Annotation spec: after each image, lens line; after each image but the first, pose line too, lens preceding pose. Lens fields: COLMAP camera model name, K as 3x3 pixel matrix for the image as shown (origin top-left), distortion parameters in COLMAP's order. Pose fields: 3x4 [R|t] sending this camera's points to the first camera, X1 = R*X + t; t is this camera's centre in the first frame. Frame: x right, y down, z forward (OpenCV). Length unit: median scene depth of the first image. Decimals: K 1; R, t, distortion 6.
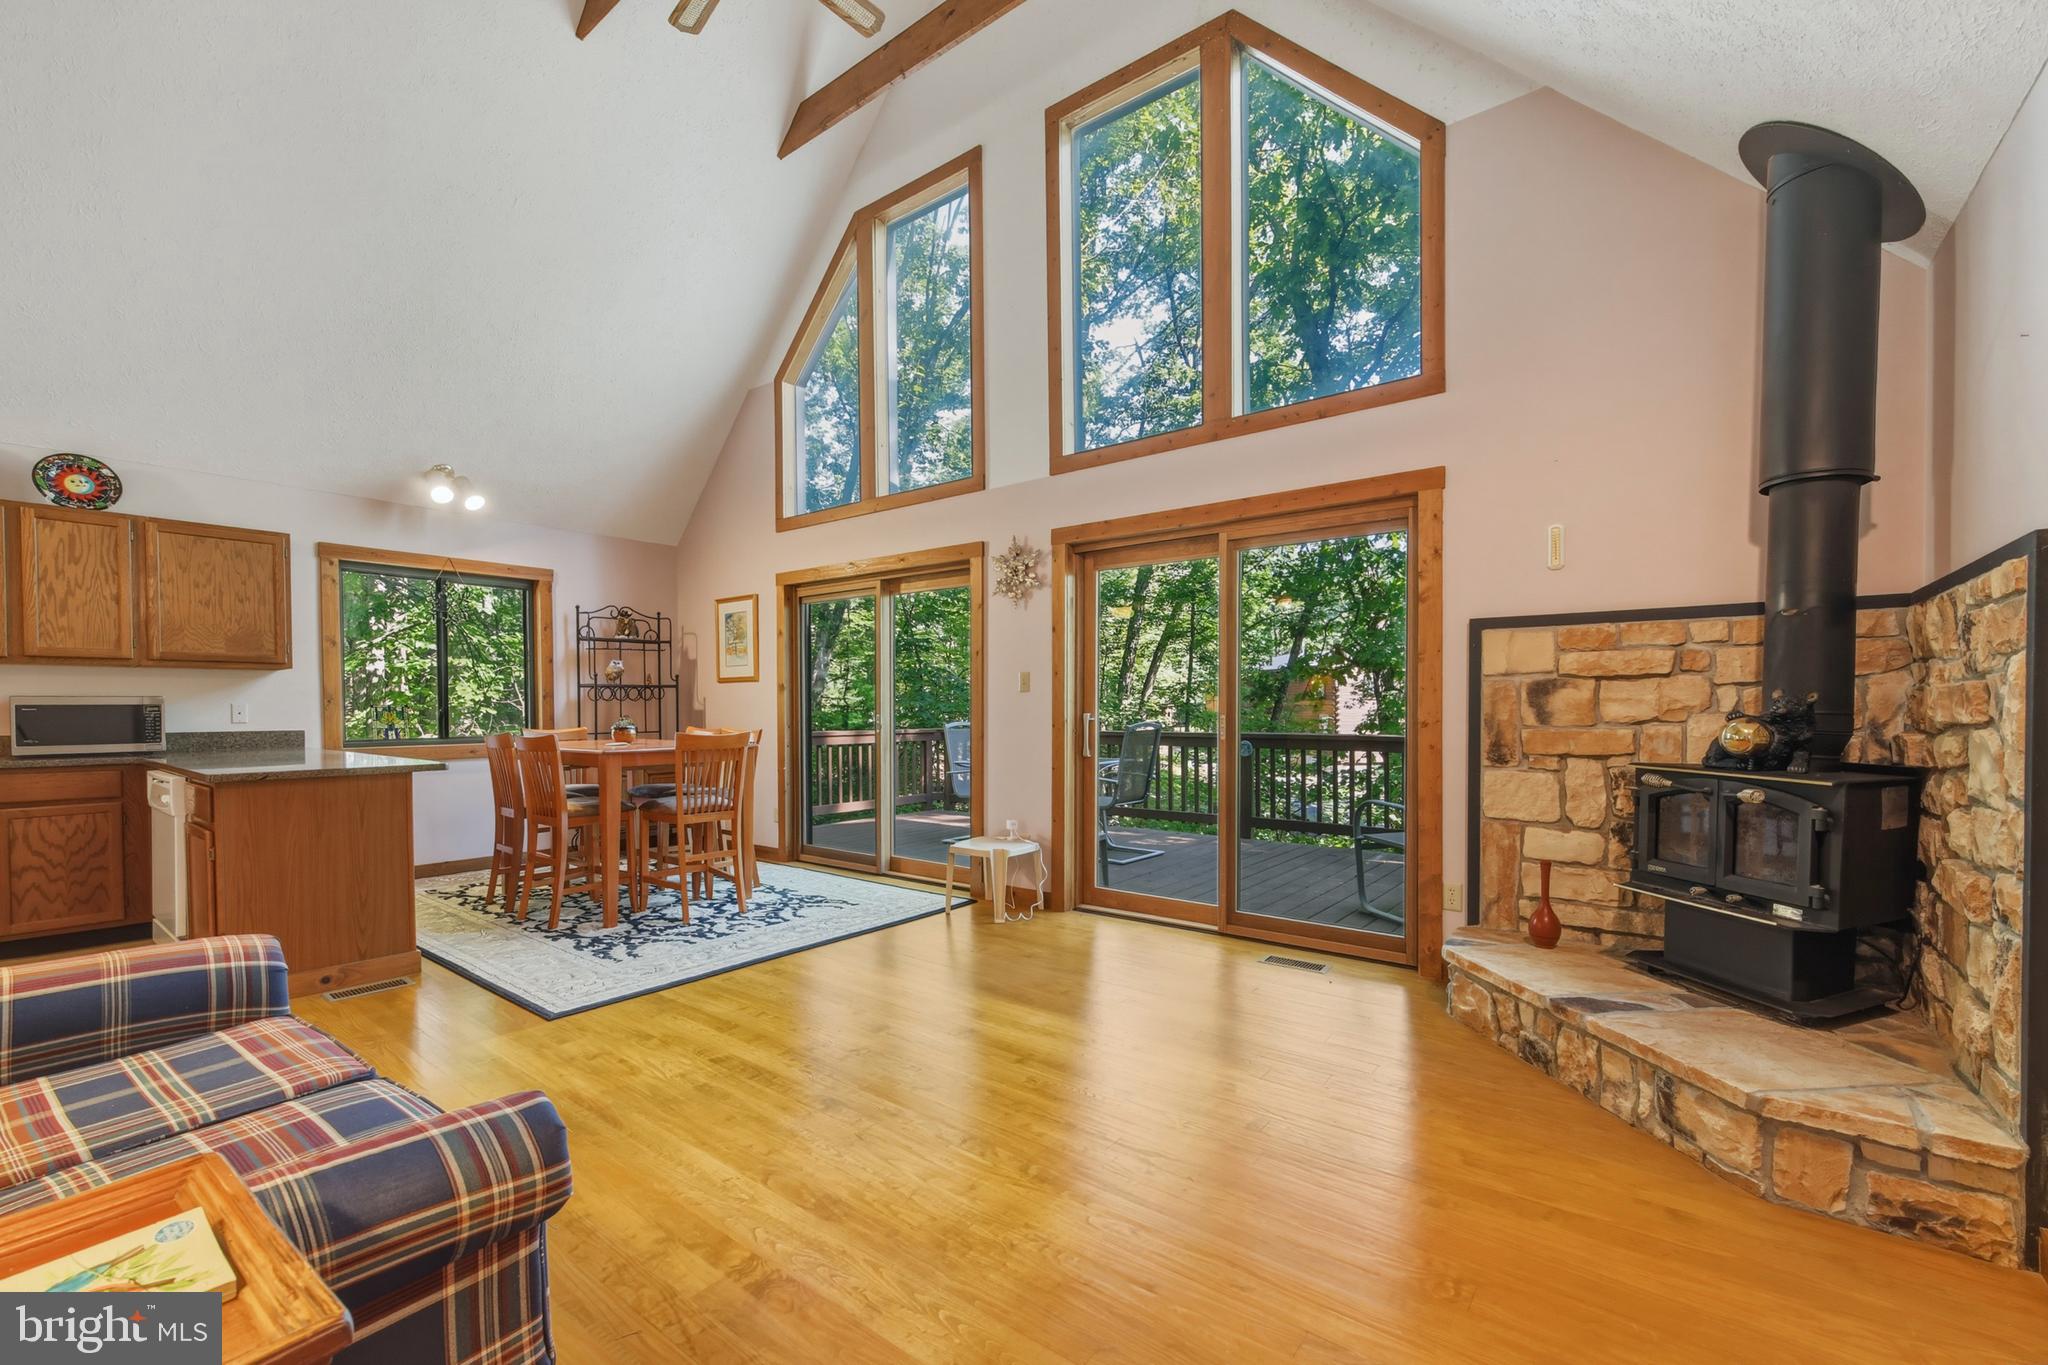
lens RADIAL K [[855.8, 0, 1001.1], [0, 855.8, 720.3], [0, 0, 1]] dist [0.001396, -0.000031]
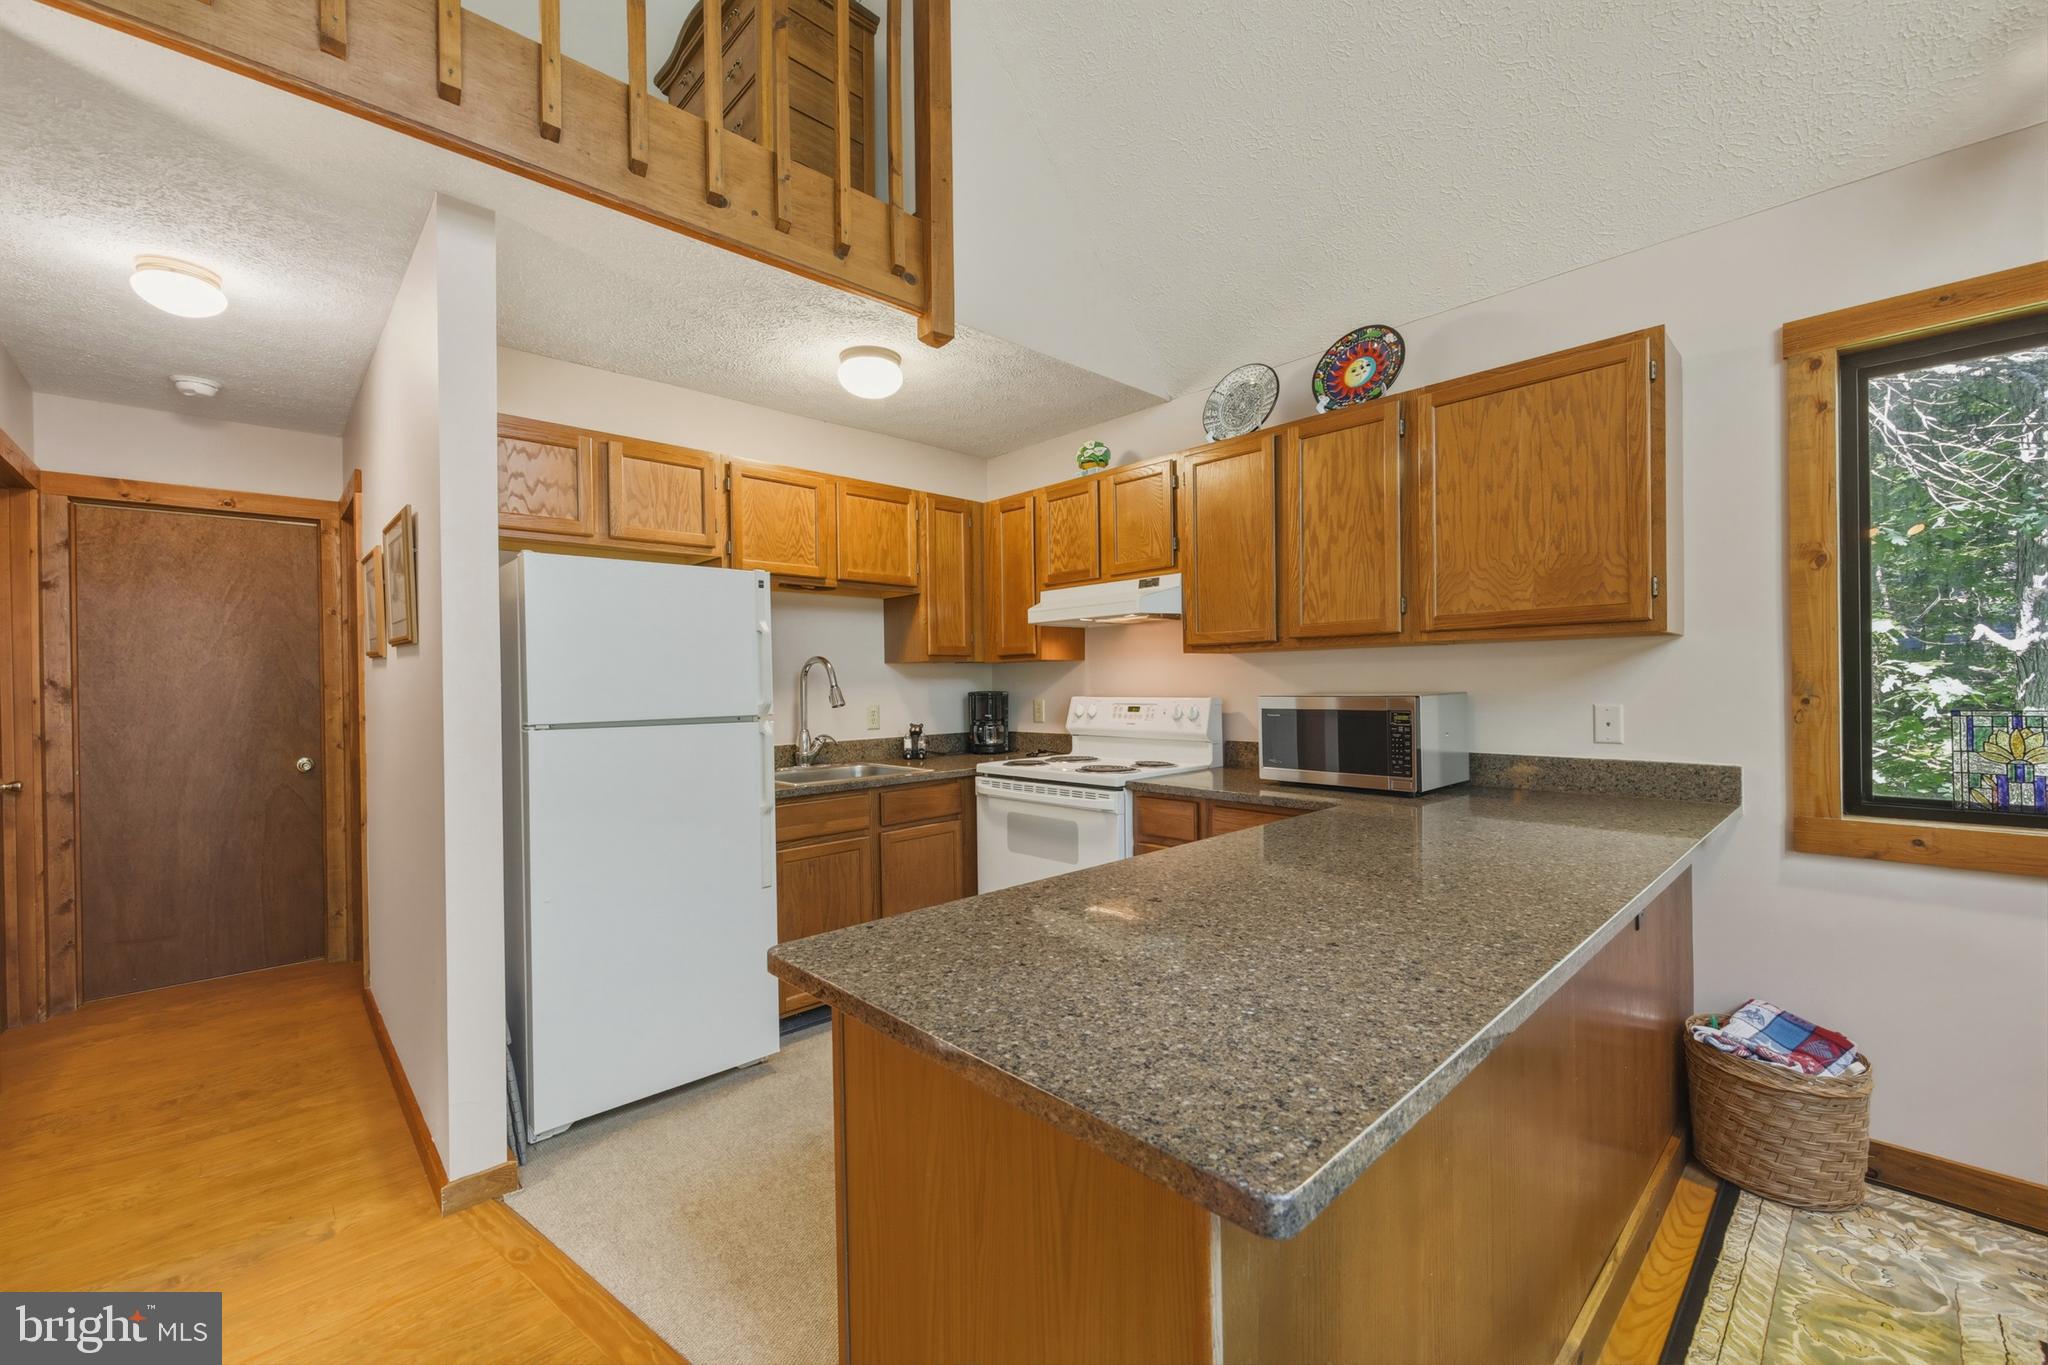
lens RADIAL K [[822.1, 0, 1016.4], [0, 822.1, 684.6], [0, 0, 1]] dist [0.000345, -0.000012]
pose [[-0.143219, 0.009310, -0.989647, -0.411037], [-0.001065, 0.999954, 0.009561, -0.040888], [0.989690, 0.002423, -0.143202, 0.829696]]
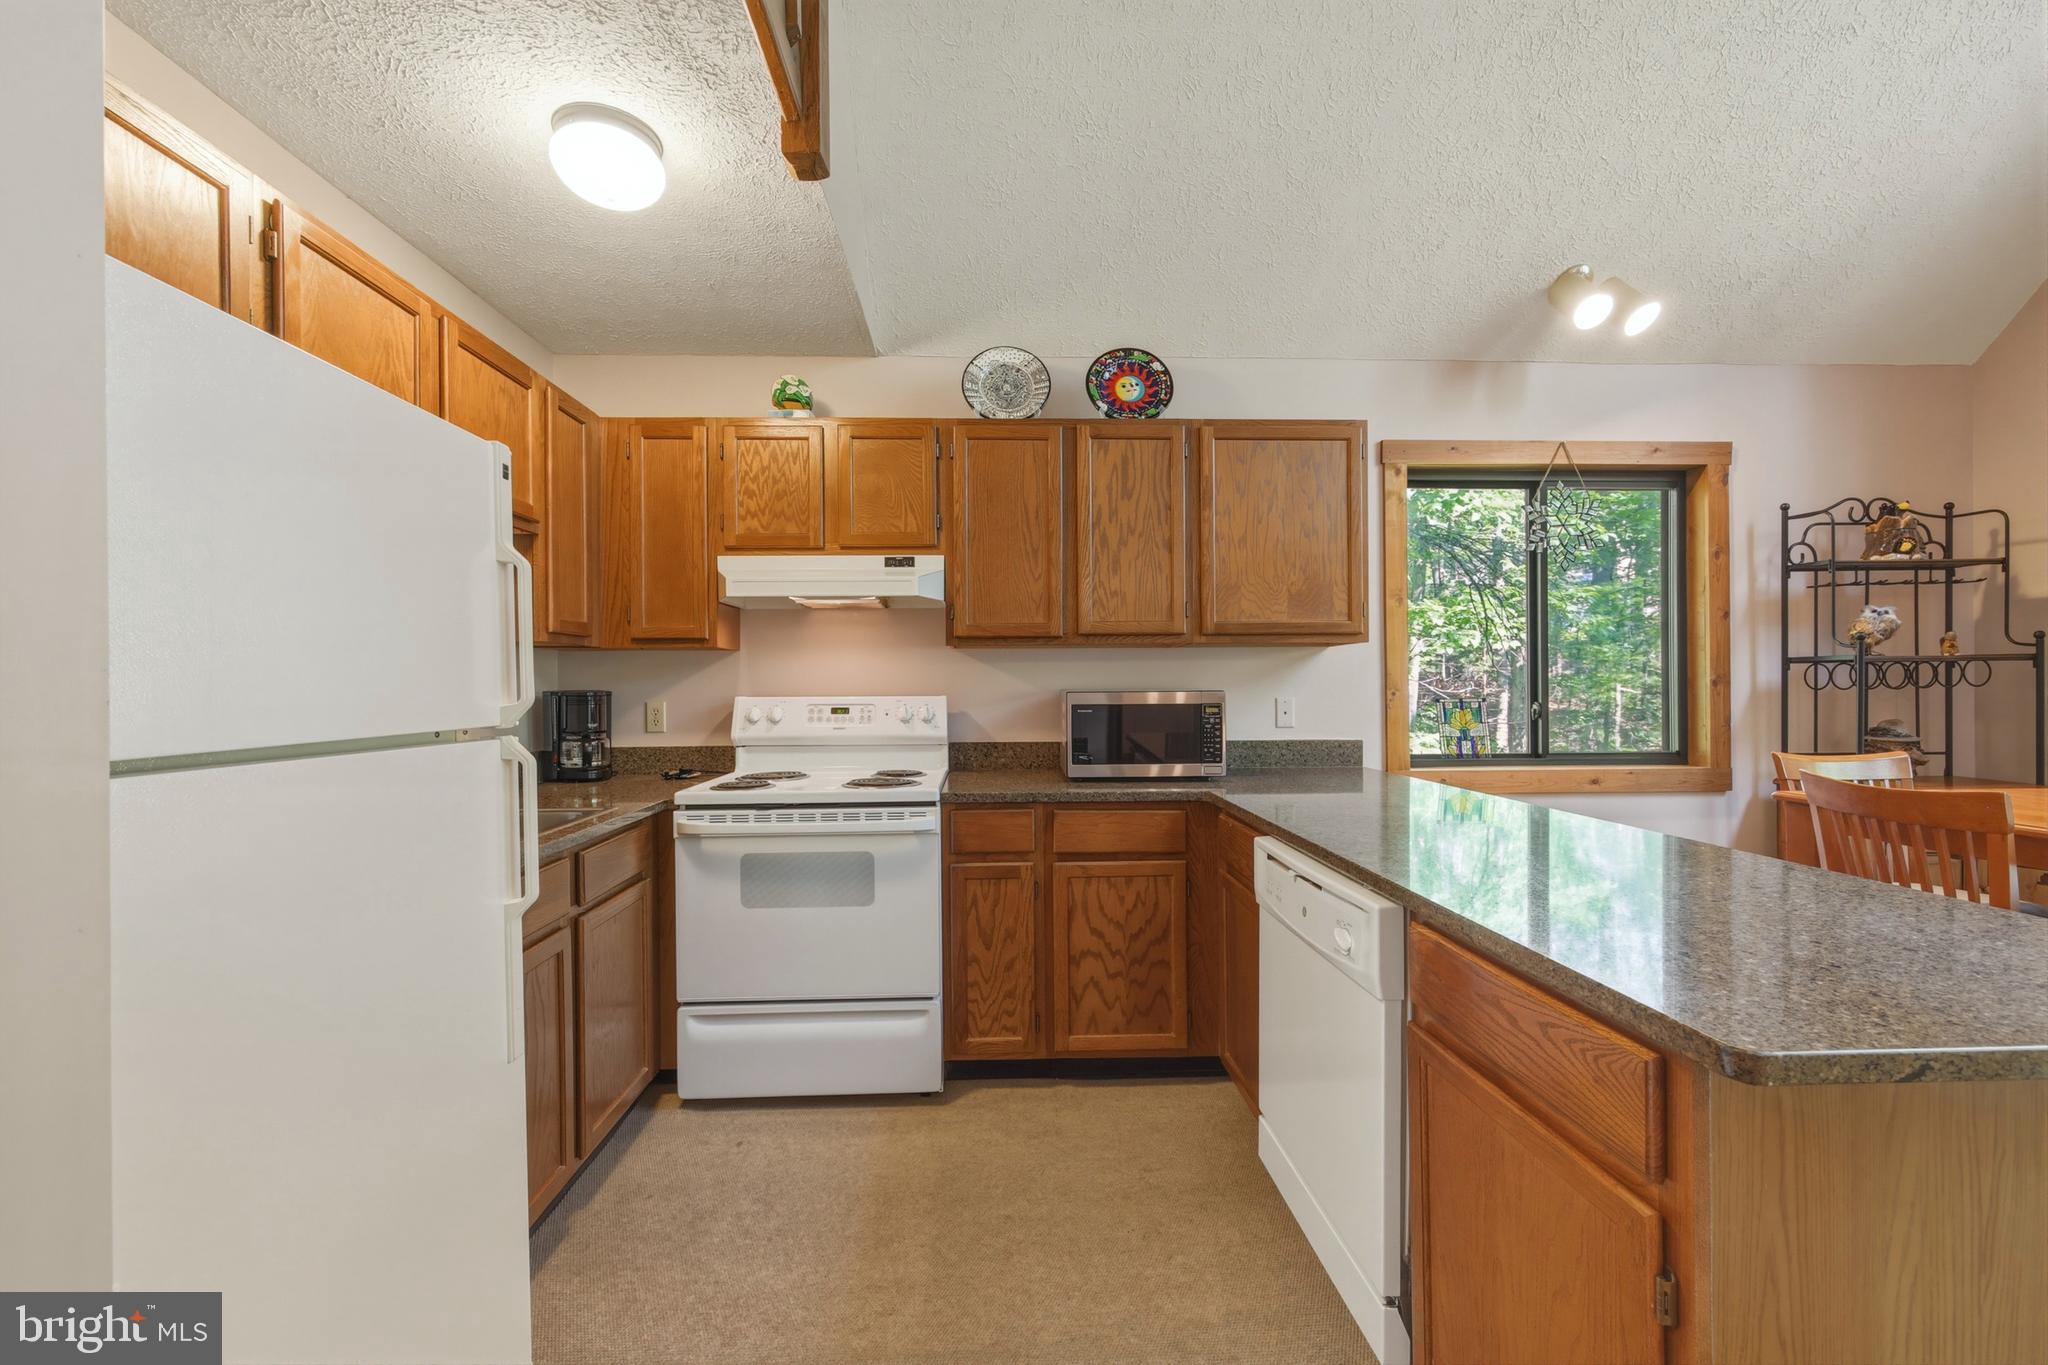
lens RADIAL K [[822.1, 0, 1016.4], [0, 822.1, 684.6], [0, 0, 1]] dist [0.000345, -0.000012]
pose [[0.656257, 0.001252, -0.754536, -0.627188], [-0.009299, 0.999936, -0.006429, -0.027359], [0.754480, 0.011235, 0.656227, 0.489651]]
